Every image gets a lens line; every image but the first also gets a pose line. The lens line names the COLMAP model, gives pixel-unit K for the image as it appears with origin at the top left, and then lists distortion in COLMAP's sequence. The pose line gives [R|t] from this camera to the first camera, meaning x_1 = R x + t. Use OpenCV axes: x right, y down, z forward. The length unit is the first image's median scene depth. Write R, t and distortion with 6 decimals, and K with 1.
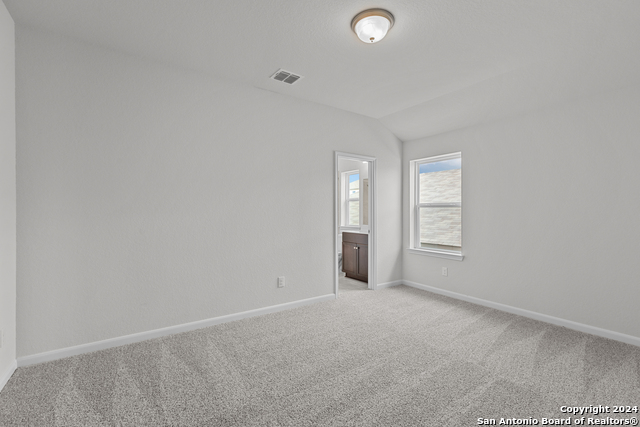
lens RADIAL K [[287.4, 0, 320.0], [0, 287.4, 213.5], [0, 0, 1]] dist [0.000354, 0.000439]
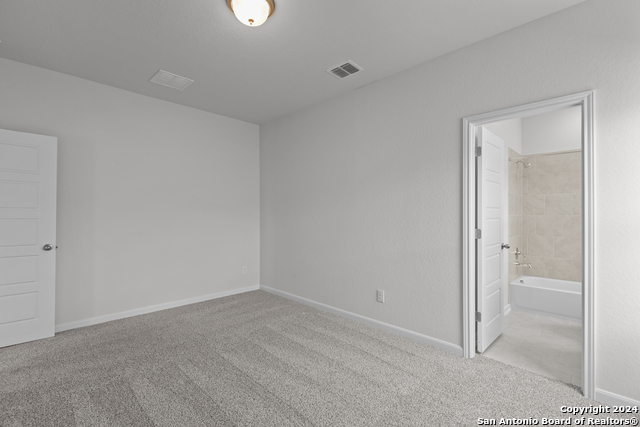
lens RADIAL K [[287.4, 0, 320.0], [0, 287.4, 213.5], [0, 0, 1]] dist [0.000354, 0.000439]
pose [[0.188557, 0.000178, -0.982062, 0.605908], [-0.010688, 0.999941, -0.001871, -0.005757], [0.982004, 0.010849, 0.188548, 0.580698]]
